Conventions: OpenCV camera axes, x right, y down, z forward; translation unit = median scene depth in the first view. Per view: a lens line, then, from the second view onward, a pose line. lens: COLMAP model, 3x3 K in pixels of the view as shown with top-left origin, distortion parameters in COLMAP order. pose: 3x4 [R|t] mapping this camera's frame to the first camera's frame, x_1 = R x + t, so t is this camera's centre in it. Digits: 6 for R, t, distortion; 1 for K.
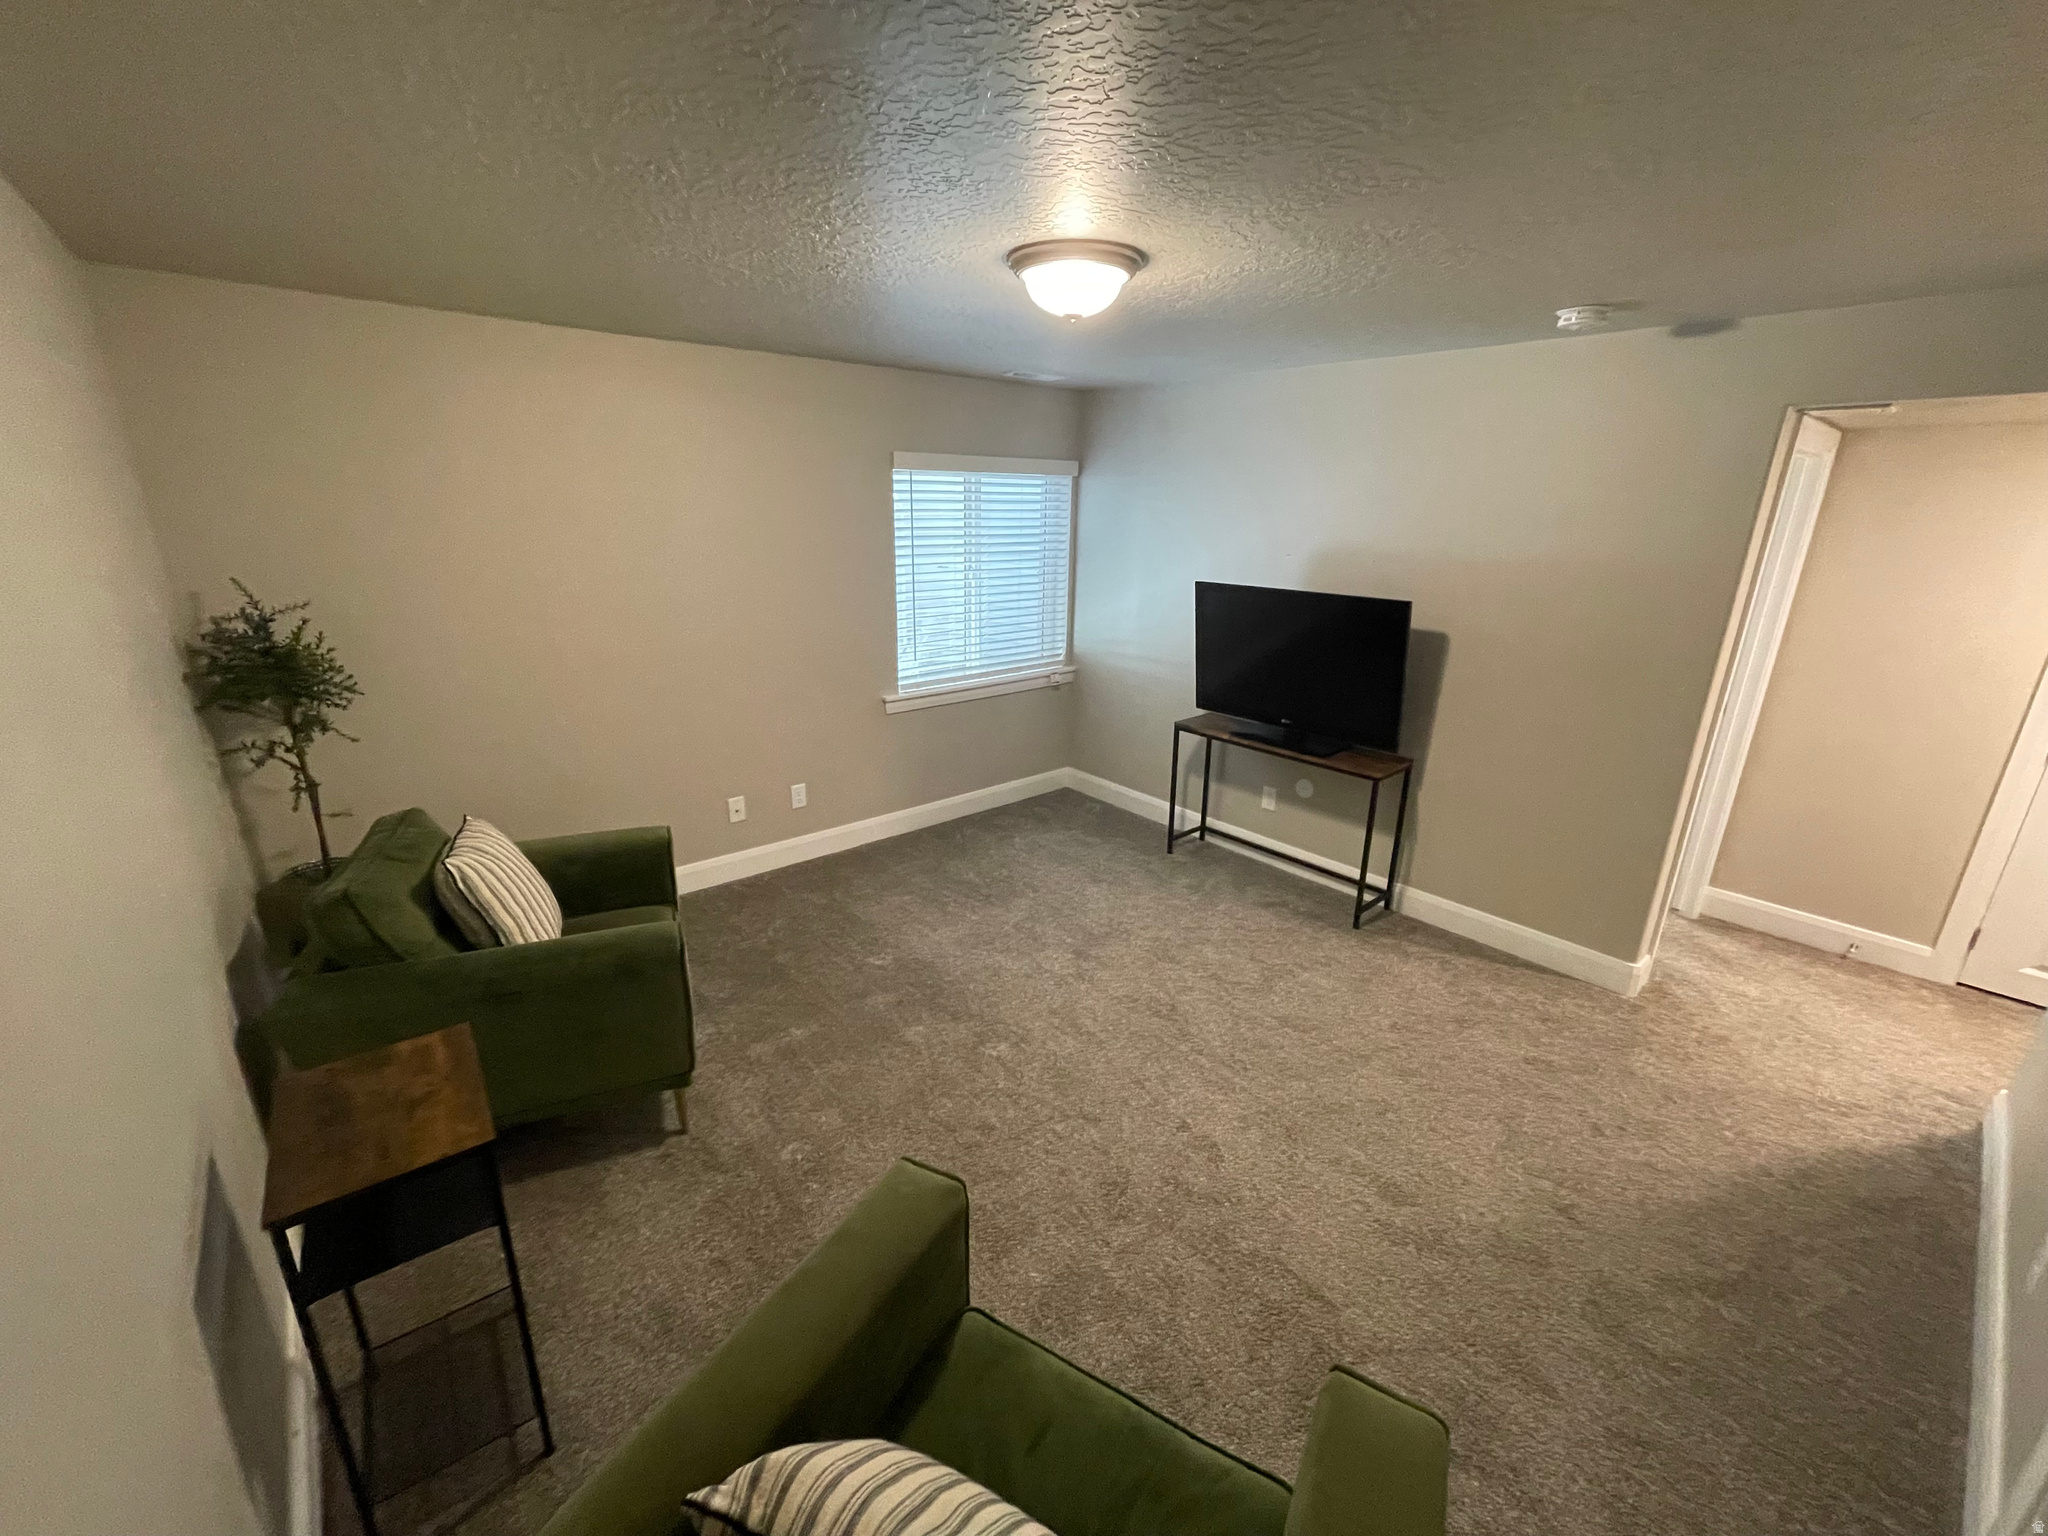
lens RADIAL K [[824.7, 0, 1019.1], [0, 824.7, 763.8], [0, 0, 1]] dist [-0.002416, -0.000069]
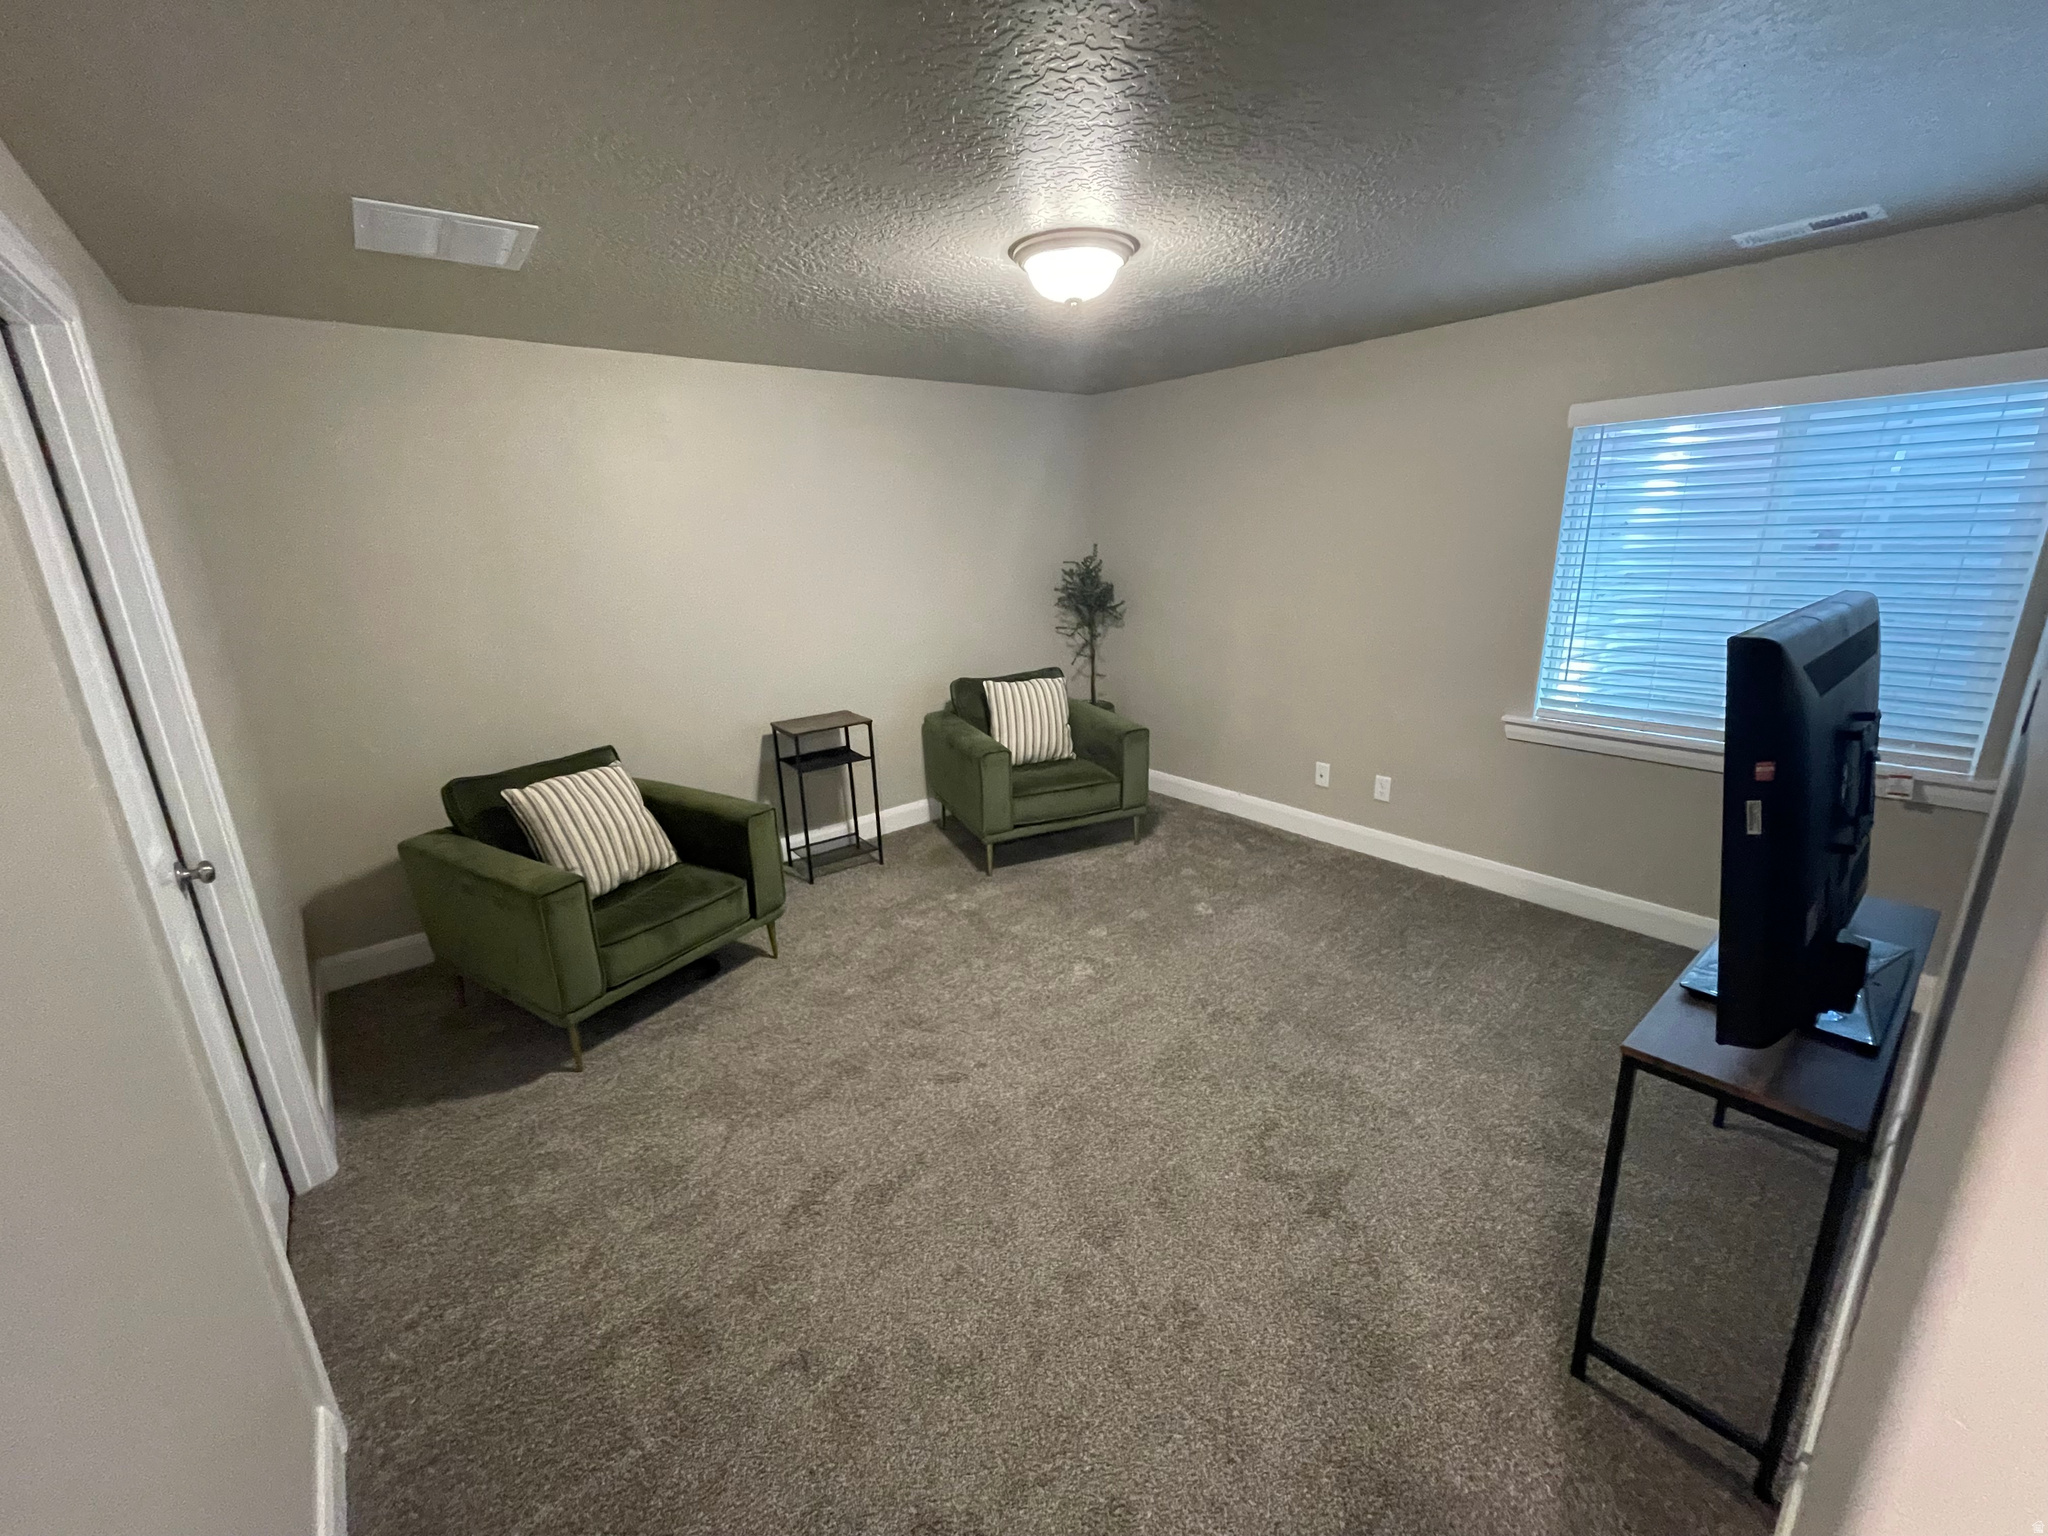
lens RADIAL K [[824.7, 0, 1019.1], [0, 824.7, 763.8], [0, 0, 1]] dist [-0.002416, -0.000069]
pose [[-0.025732, 0.255848, -0.966374, 0.740022], [-0.267347, 0.929722, 0.253263, -0.131192], [0.963257, 0.264874, 0.044477, 0.596423]]
